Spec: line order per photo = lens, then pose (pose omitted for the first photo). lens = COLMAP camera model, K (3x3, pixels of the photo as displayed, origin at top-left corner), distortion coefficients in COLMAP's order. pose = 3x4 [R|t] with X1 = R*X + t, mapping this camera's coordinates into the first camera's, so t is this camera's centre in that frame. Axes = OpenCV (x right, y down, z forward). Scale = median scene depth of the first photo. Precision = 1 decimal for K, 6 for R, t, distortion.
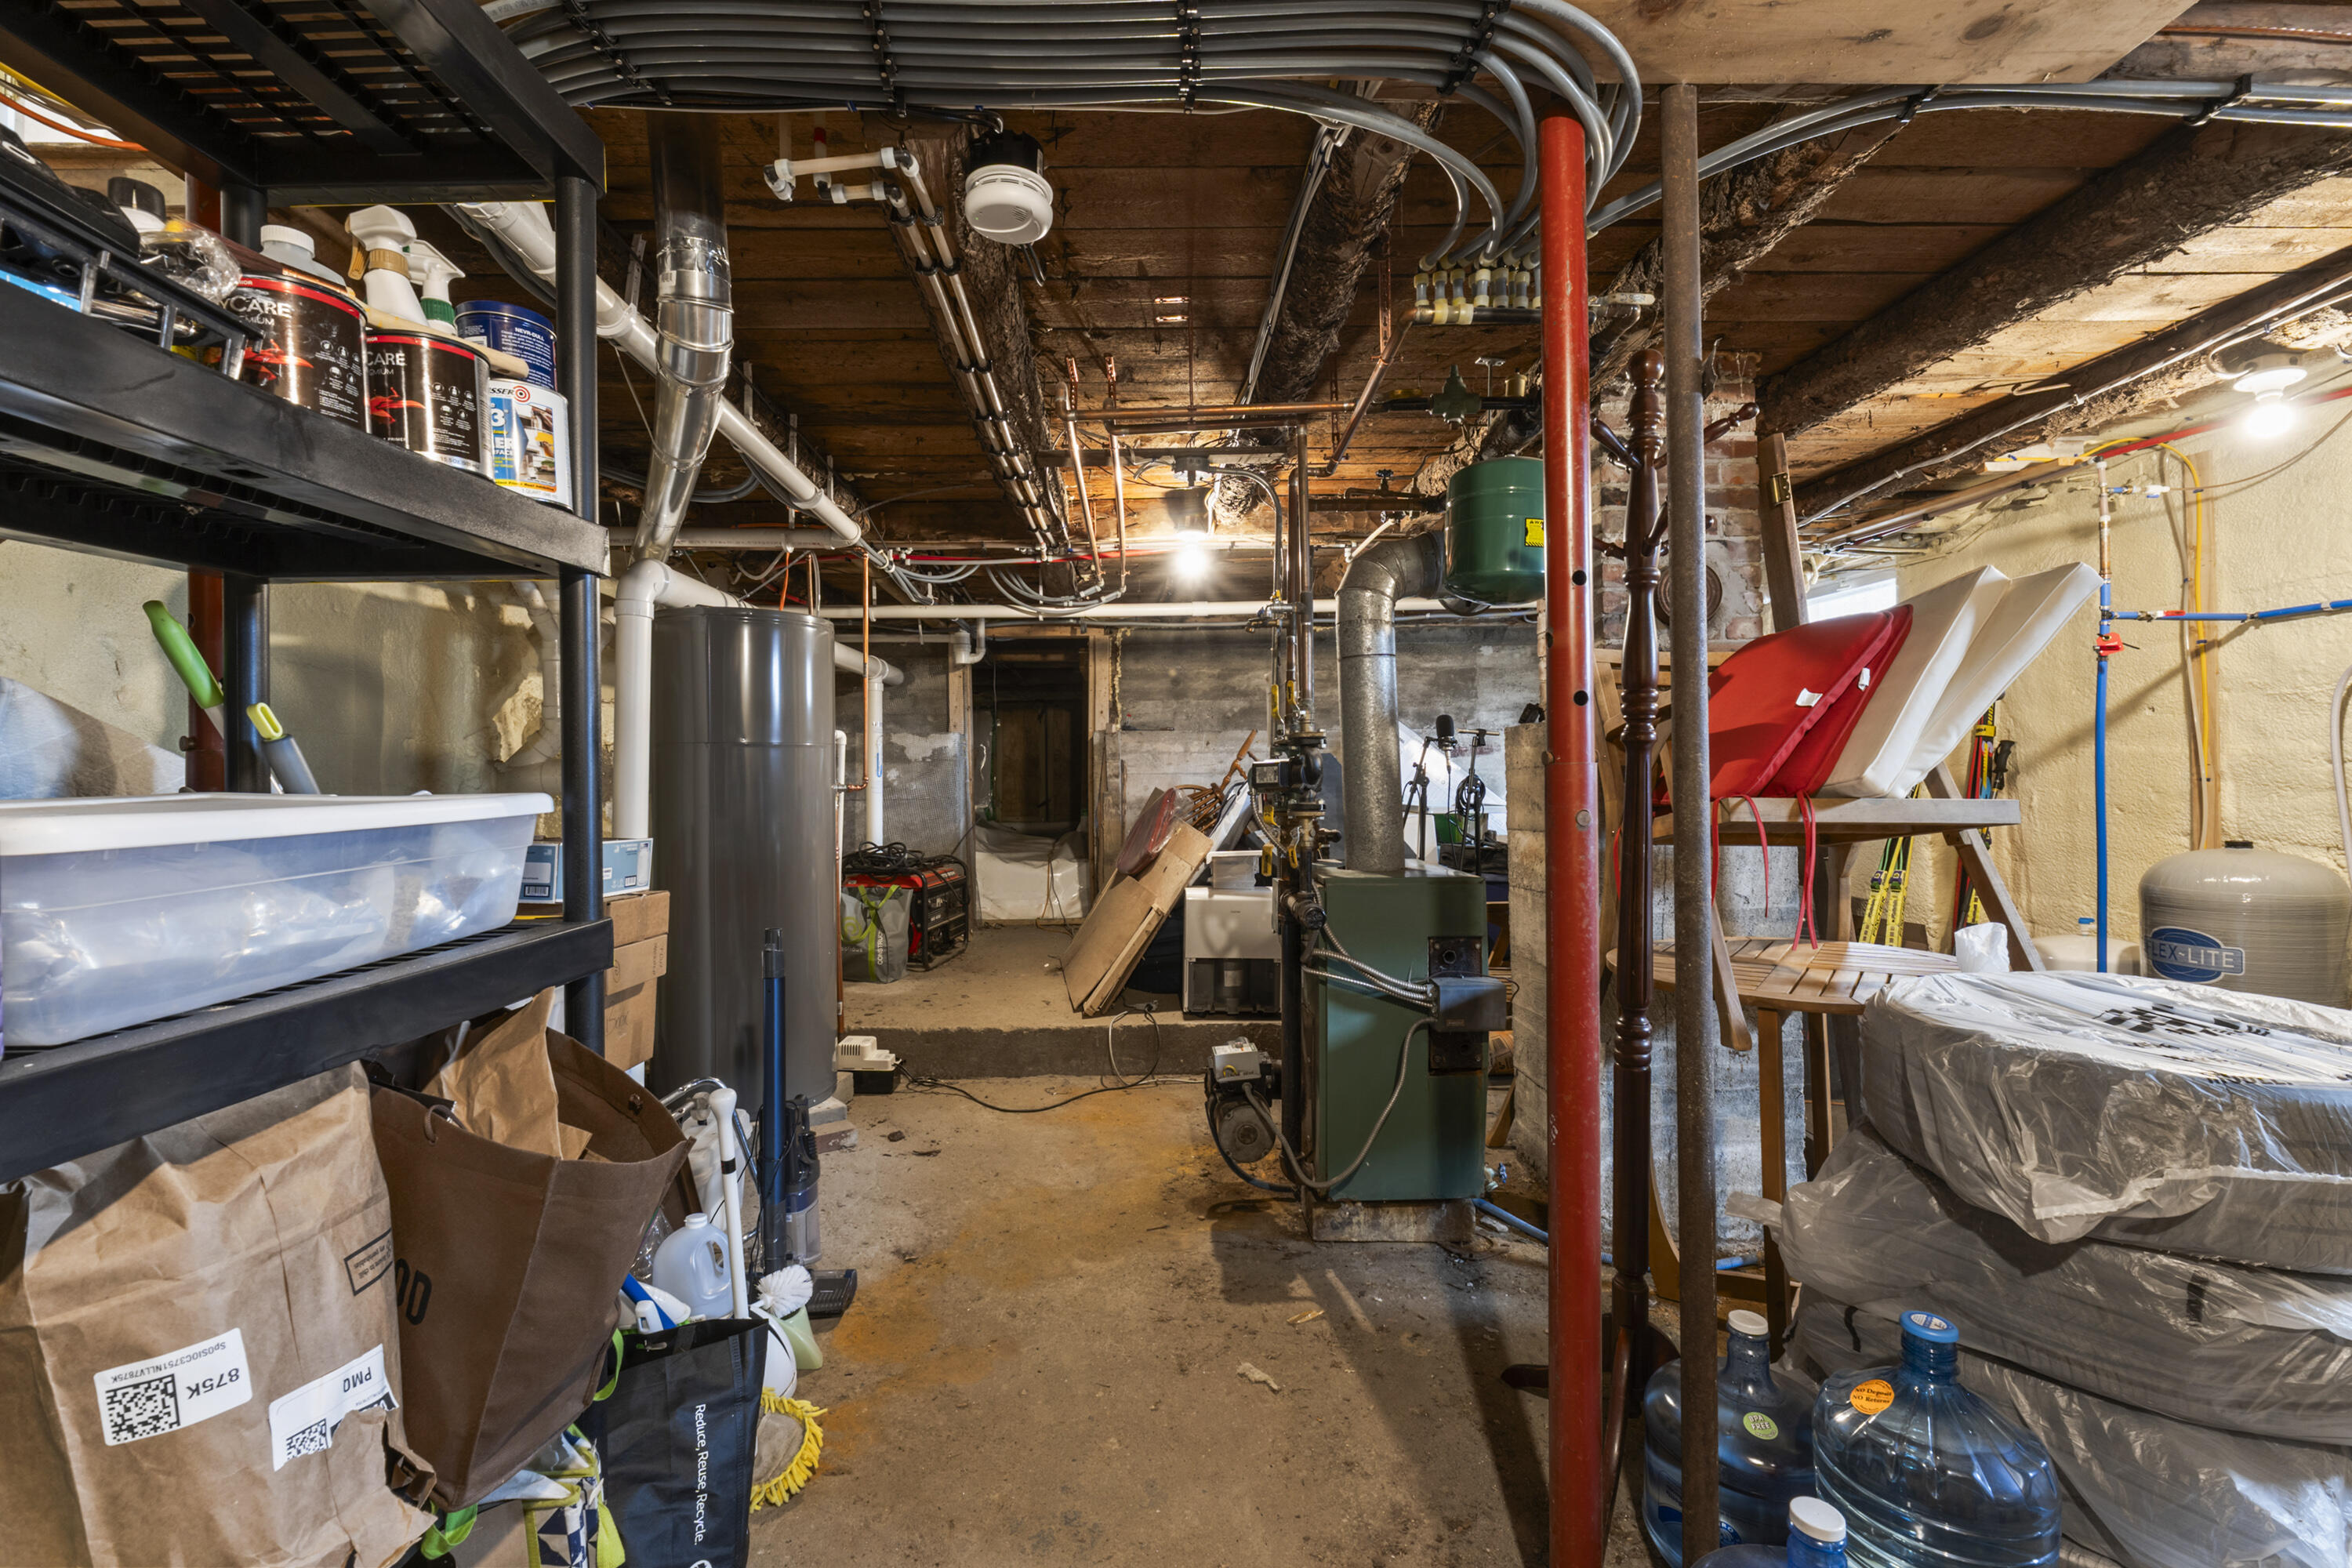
lens RADIAL K [[993.6, 0, 1175.5], [0, 993.6, 780.6], [0, 0, 1]] dist [-0.009359, 0.000513]
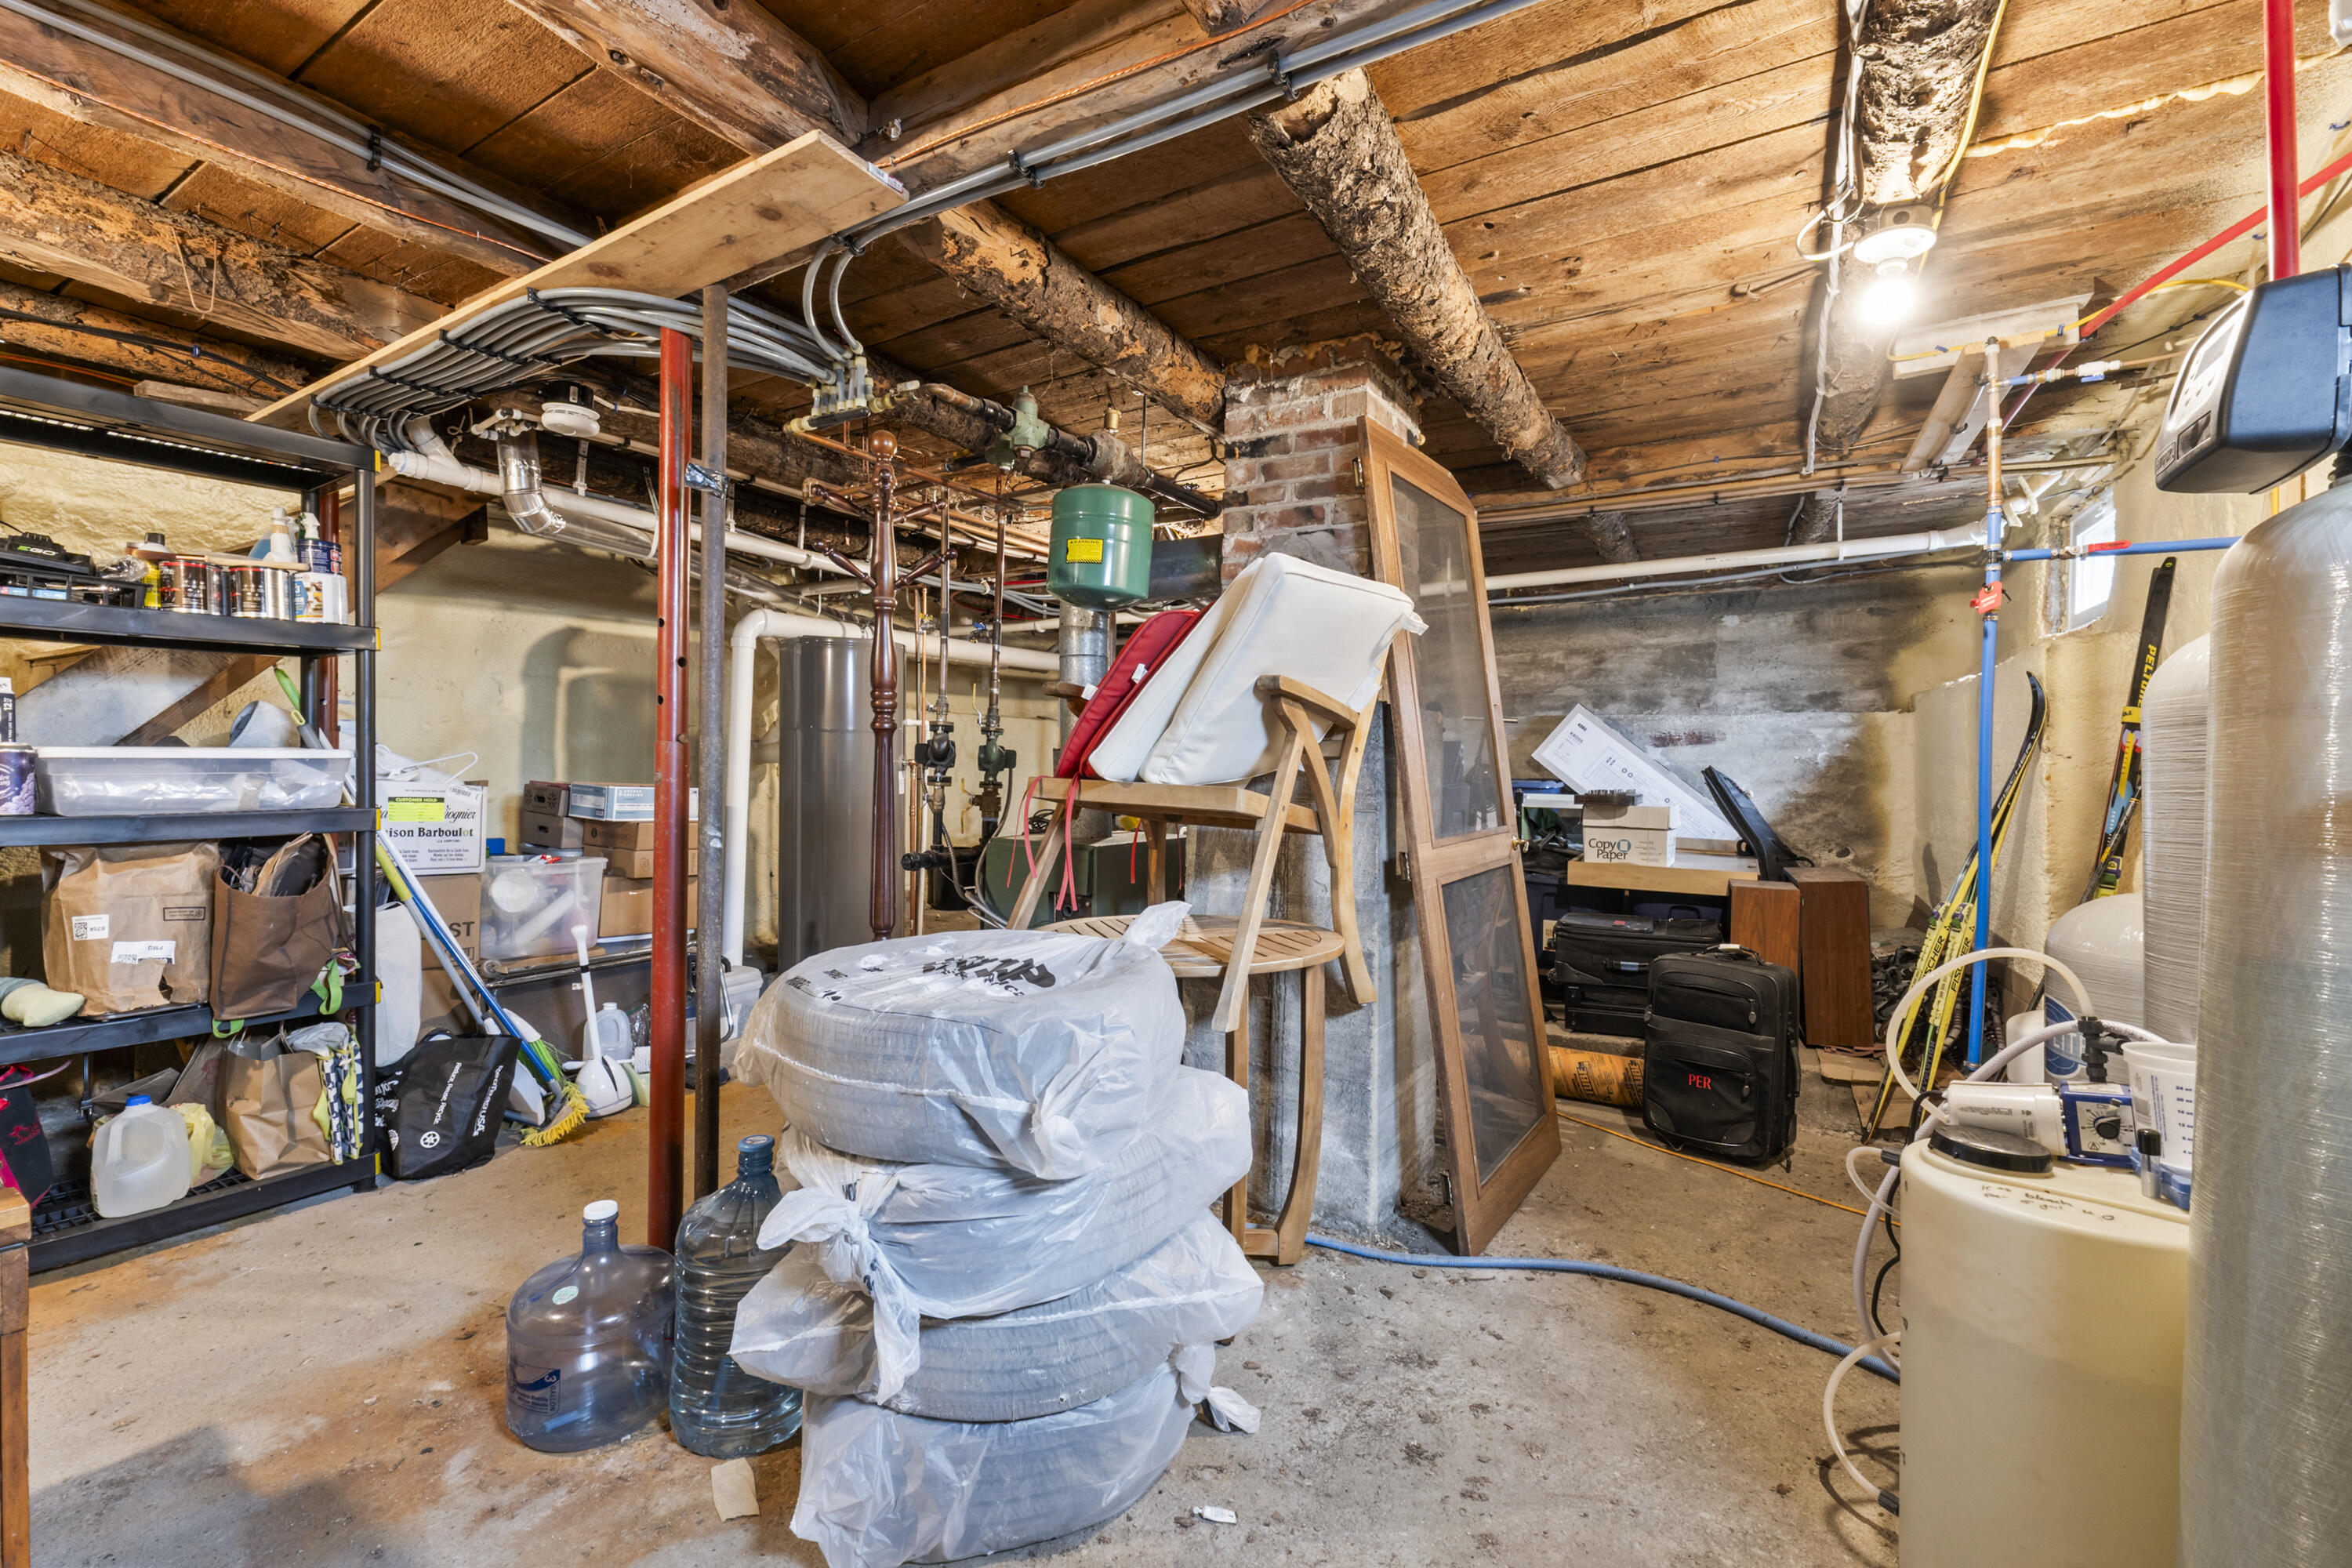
lens RADIAL K [[993.6, 0, 1168.6], [0, 993.6, 772.0], [0, 0, 1]] dist [-0.009359, 0.000513]
pose [[0.830226, 0.030431, -0.556595, 0.612148], [-0.025458, 0.999537, 0.016675, -0.006085], [0.556845, 0.000326, 0.830617, 0.047922]]
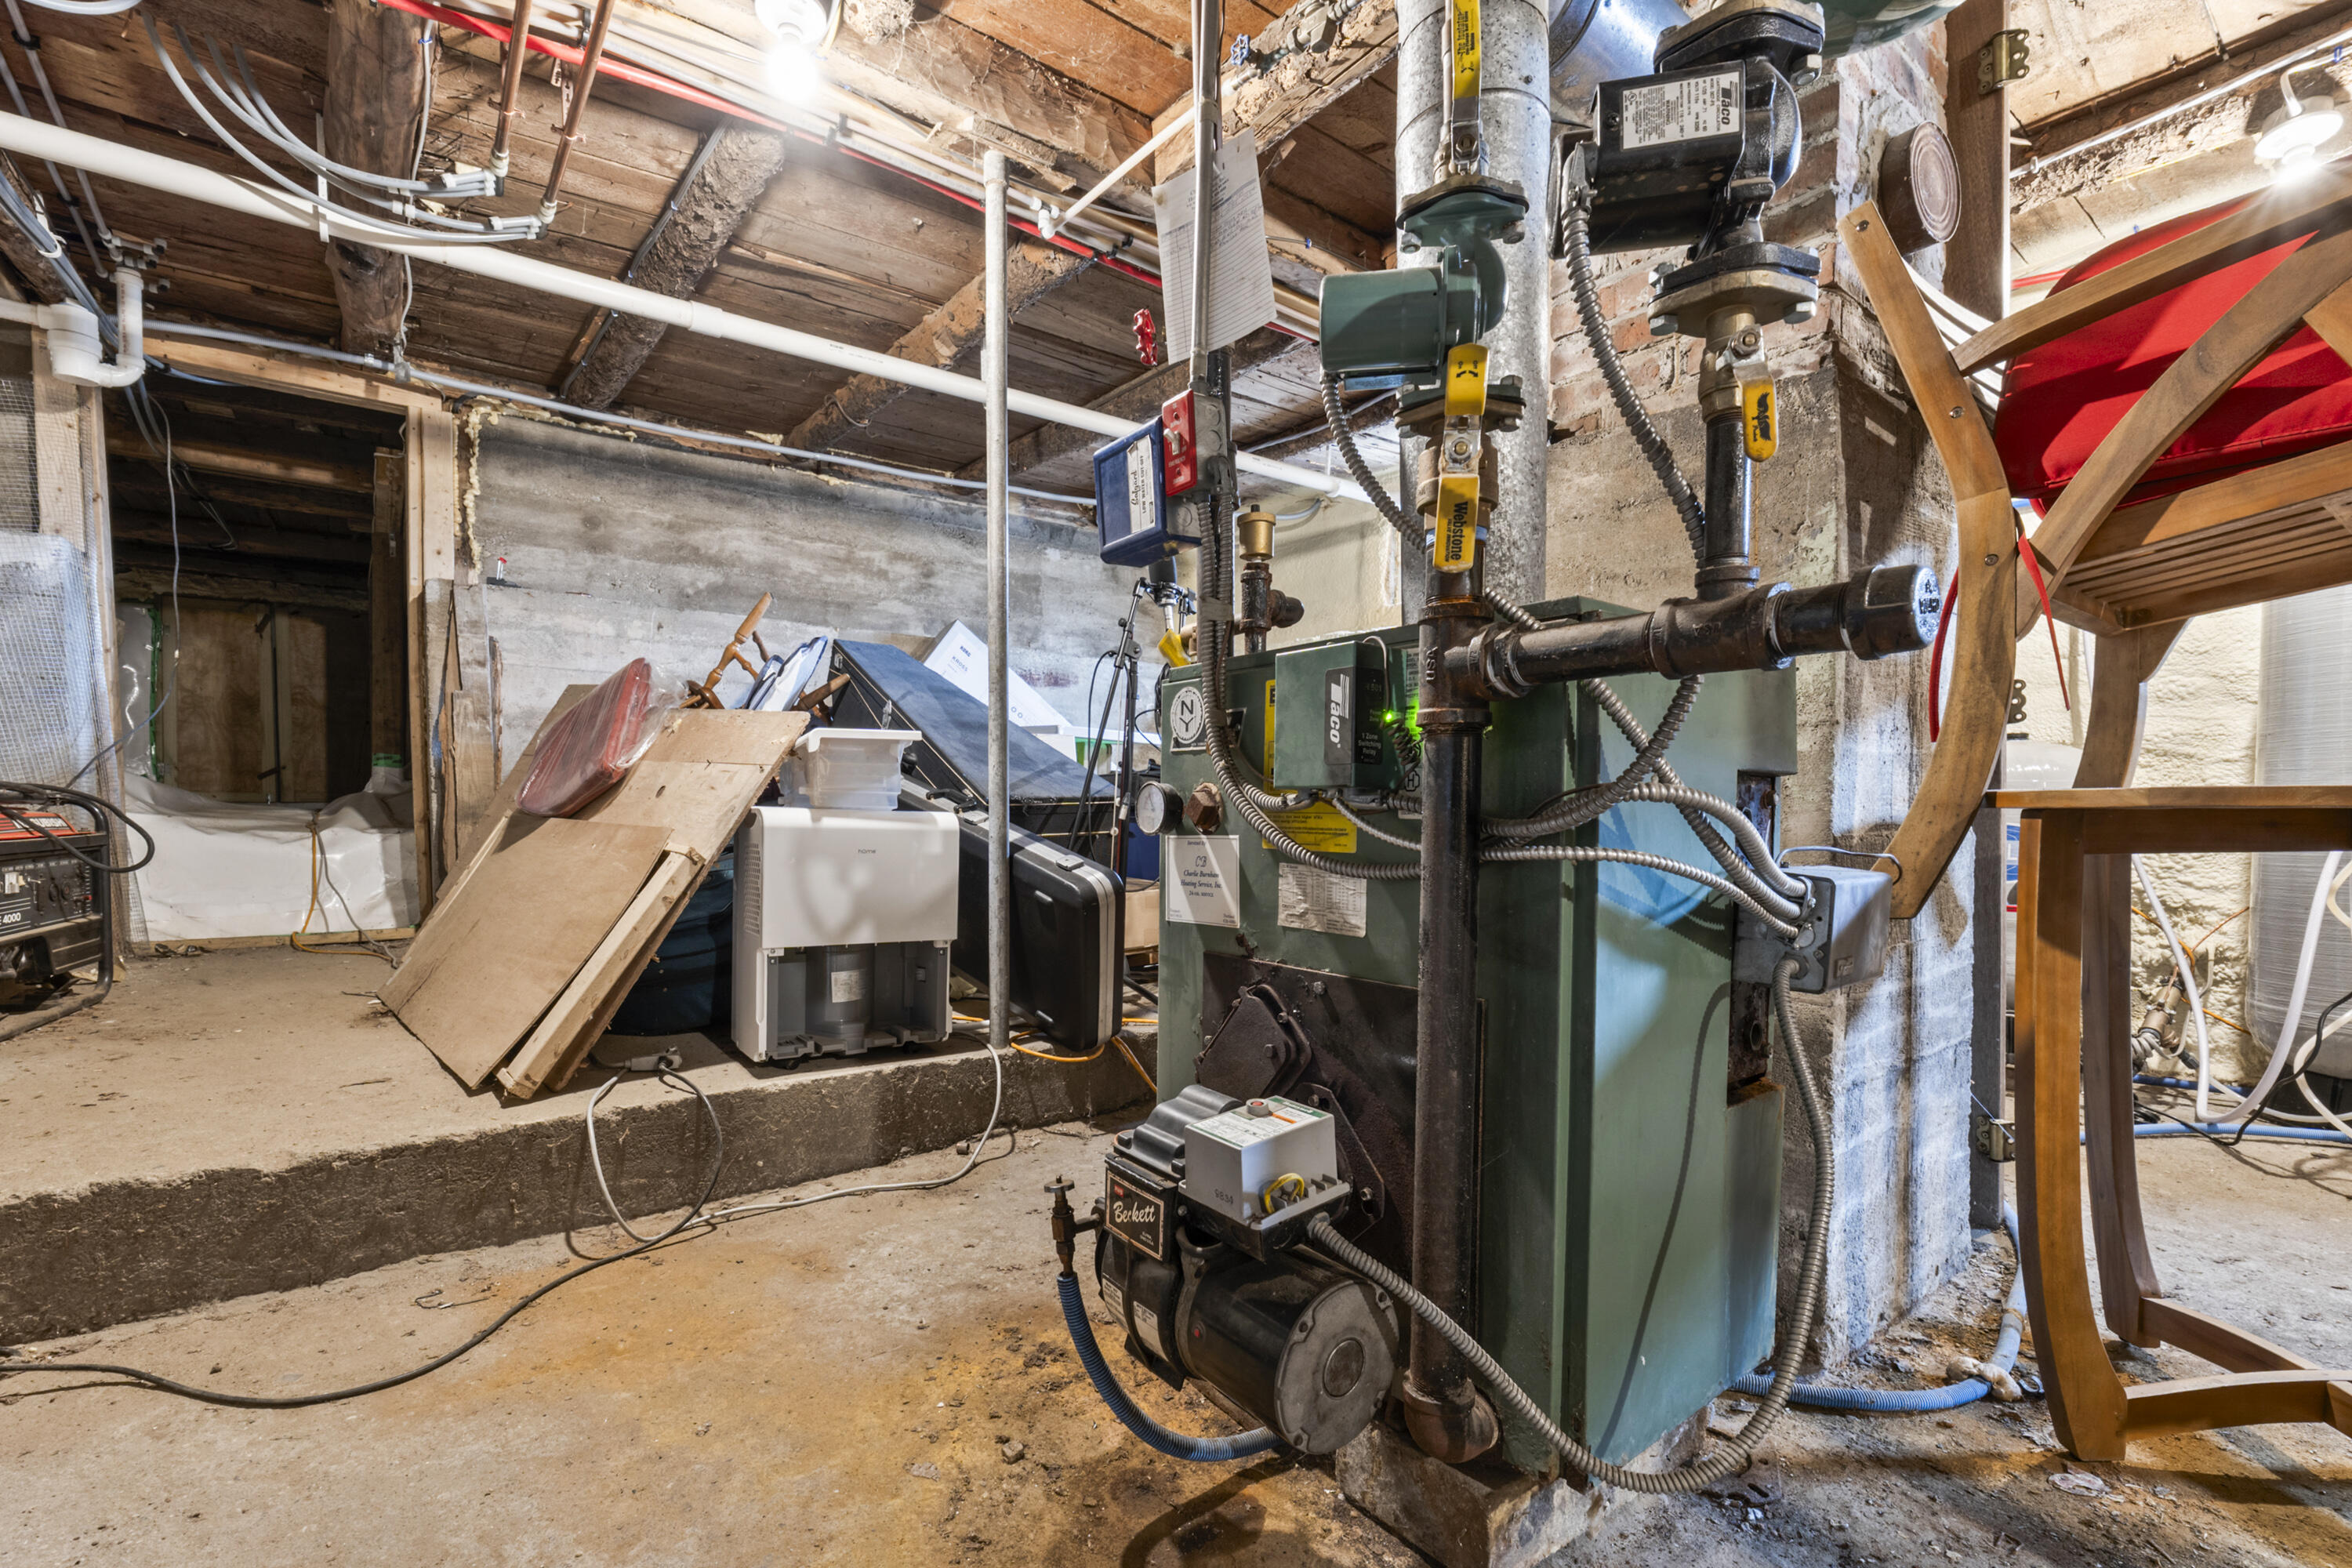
lens RADIAL K [[993.6, 0, 1142.9], [0, 993.6, 871.1], [0, 0, 1]] dist [-0.009359, 0.000513]
pose [[0.818986, -0.016648, 0.573572, -0.112349], [-0.014292, 0.998677, 0.049394, 0.115394], [-0.573635, -0.048651, 0.817665, 0.509515]]
